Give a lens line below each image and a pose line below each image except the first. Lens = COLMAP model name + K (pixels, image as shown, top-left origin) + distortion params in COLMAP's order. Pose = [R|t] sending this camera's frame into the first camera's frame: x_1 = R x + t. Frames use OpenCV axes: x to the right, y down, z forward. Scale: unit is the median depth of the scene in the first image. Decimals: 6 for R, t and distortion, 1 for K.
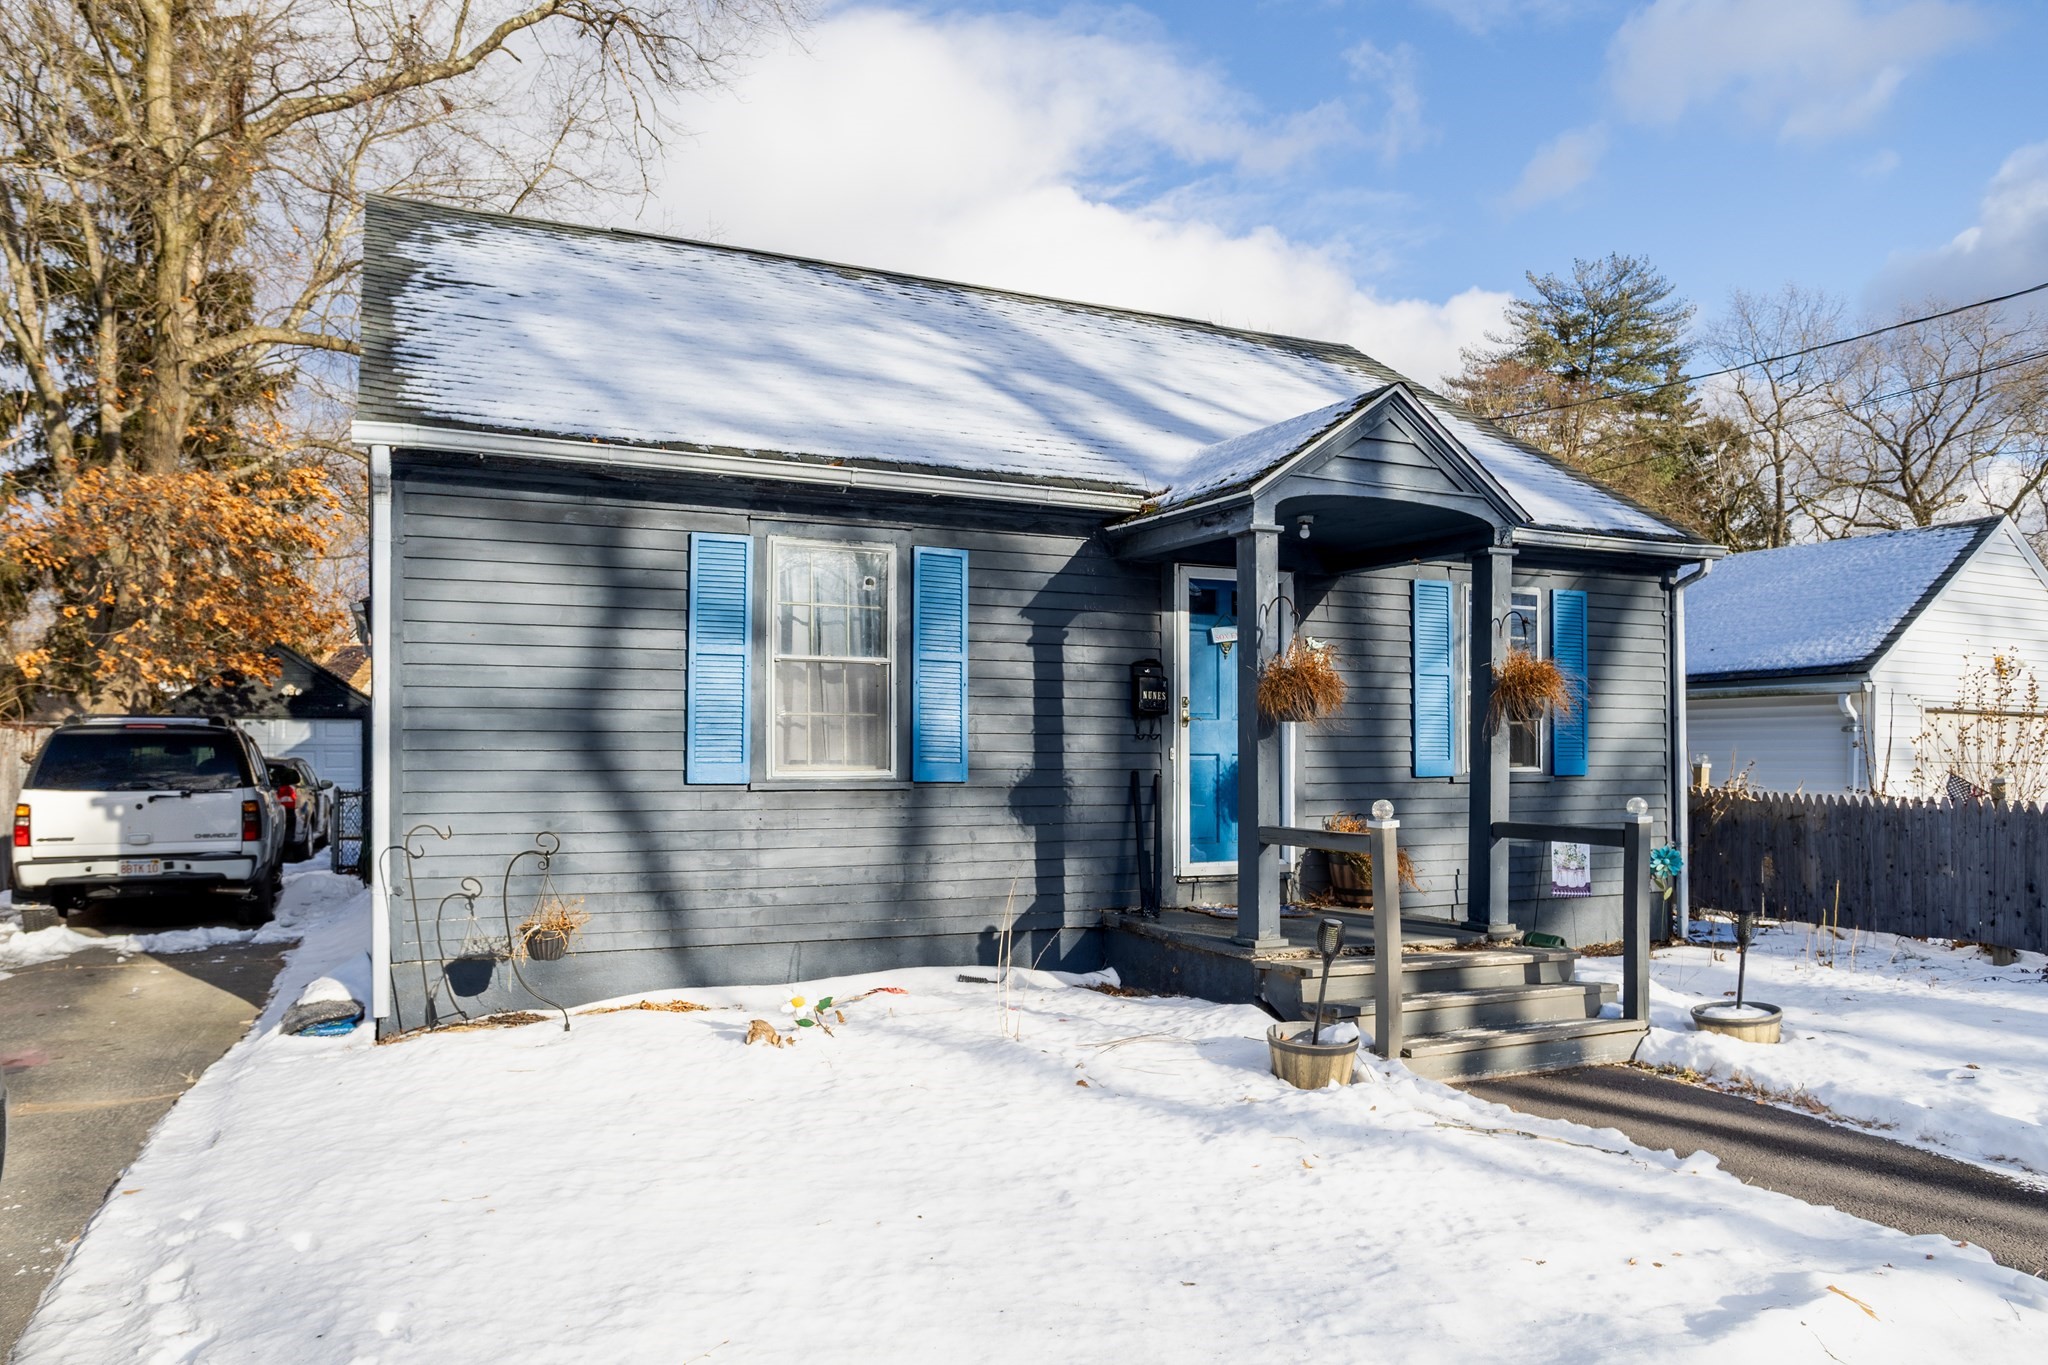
lens RADIAL K [[1407.9, 0, 1024.0], [0, 1407.9, 682.5], [0, 0, 1]] dist [-0.032180, 0.001125]
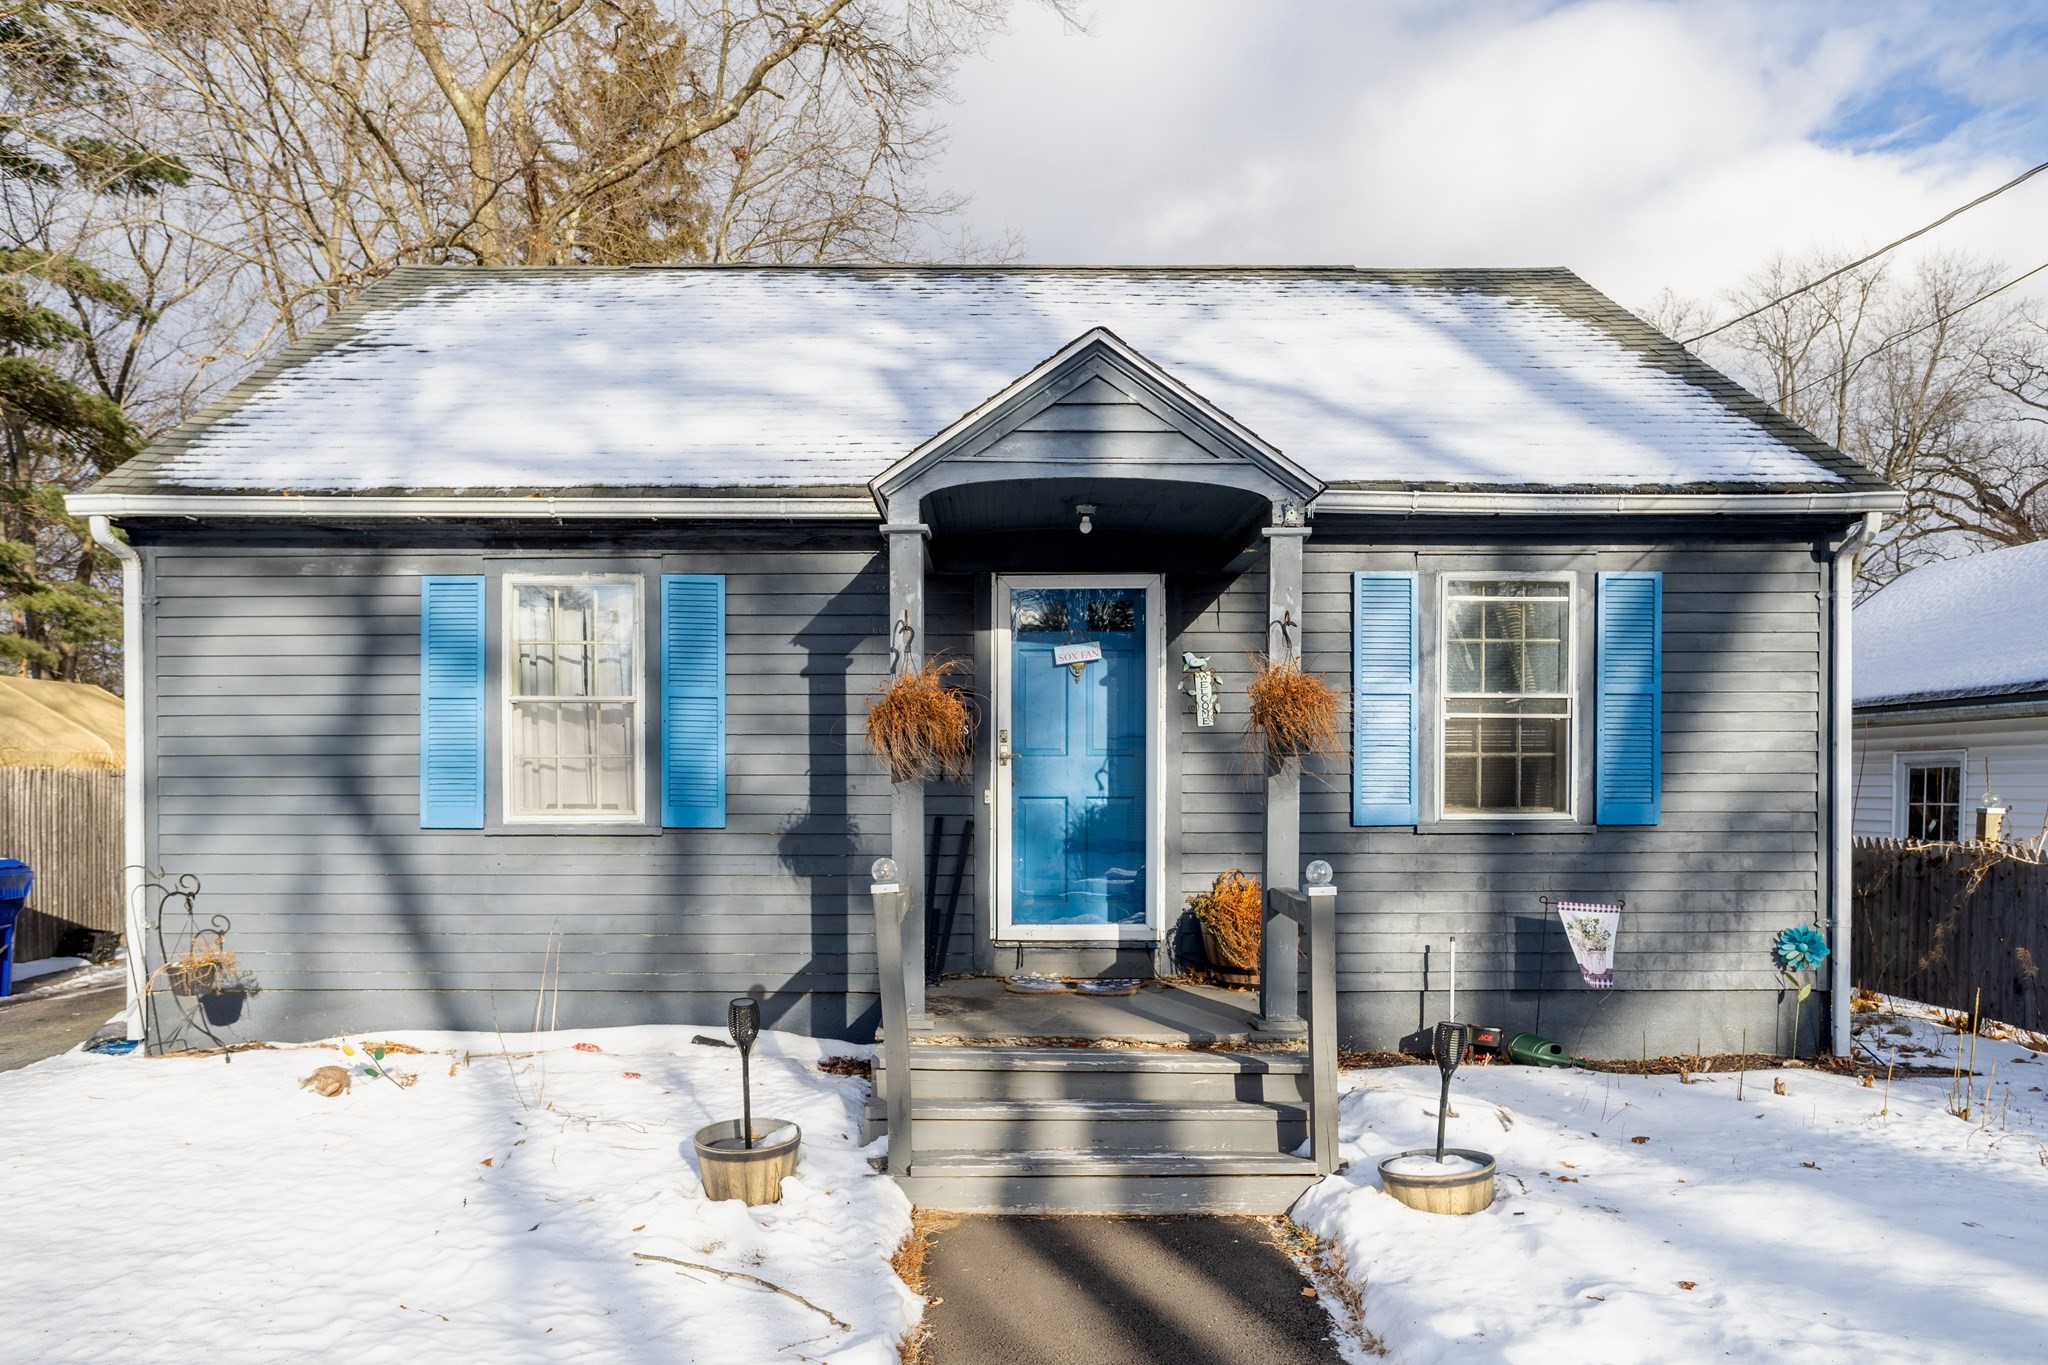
lens RADIAL K [[1497.4, 0, 1021.3], [0, 1497.4, 774.0], [0, 0, 1]] dist [-0.033690, 0.069809]
pose [[0.904100, -0.006316, -0.427274, 0.558142], [0.024204, 0.999042, 0.036446, 0.004491], [0.426634, -0.043293, 0.903387, 0.203326]]
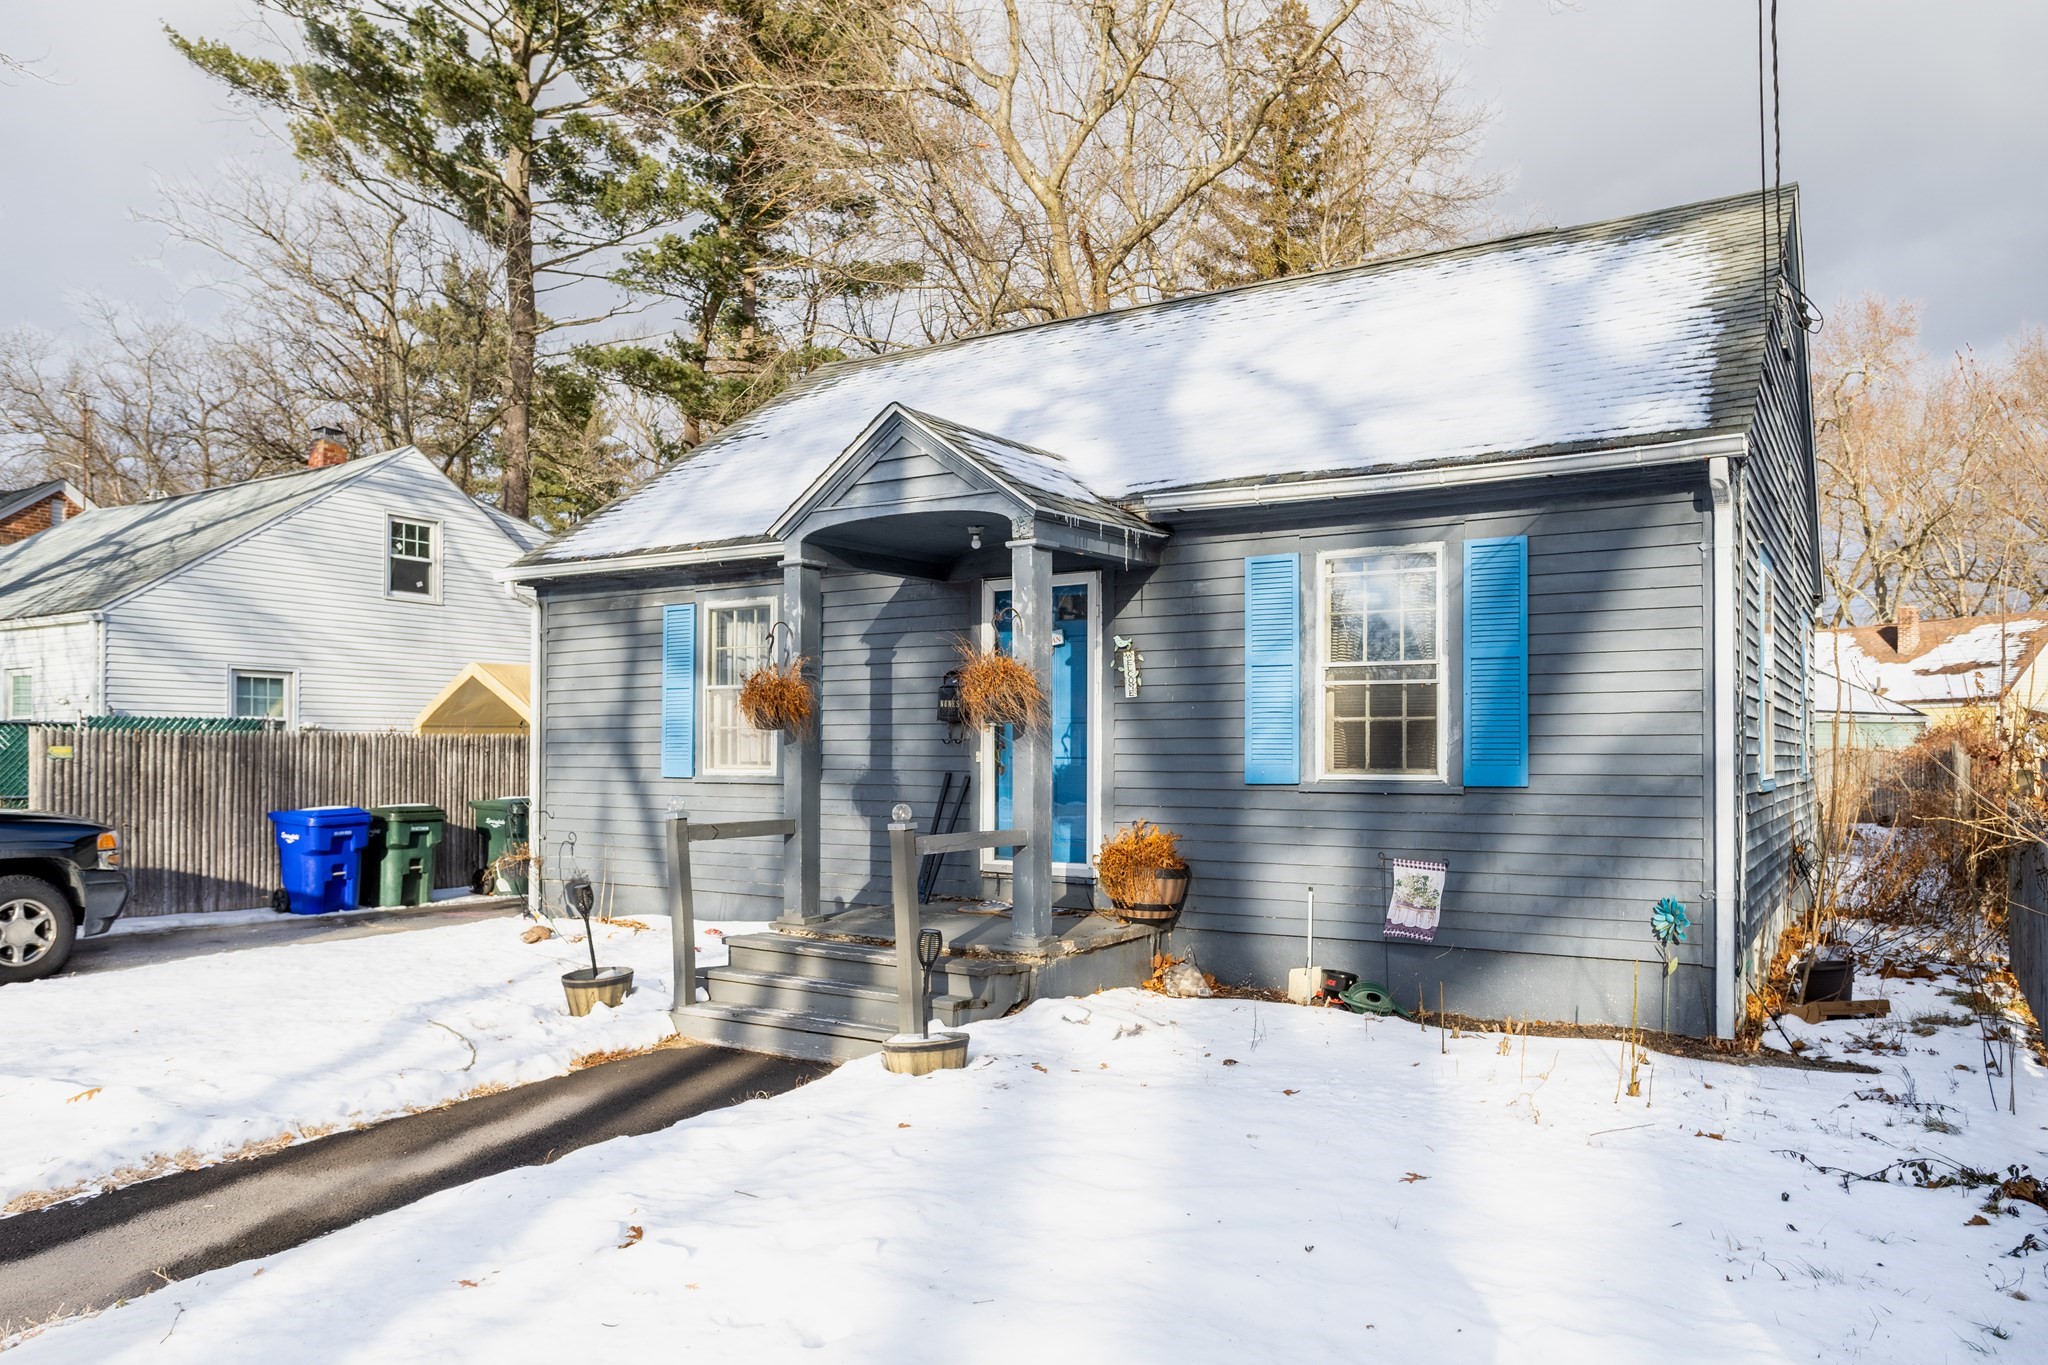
lens RADIAL K [[1493.3, 0, 1028.0], [0, 1493.3, 684.0], [0, 0, 1]] dist [-0.000276, 0.000612]
pose [[0.511611, -0.041448, -0.858217, 1.207908], [0.043379, 0.998808, -0.022379, 0.024041], [0.858121, -0.025779, 0.512799, 0.486463]]
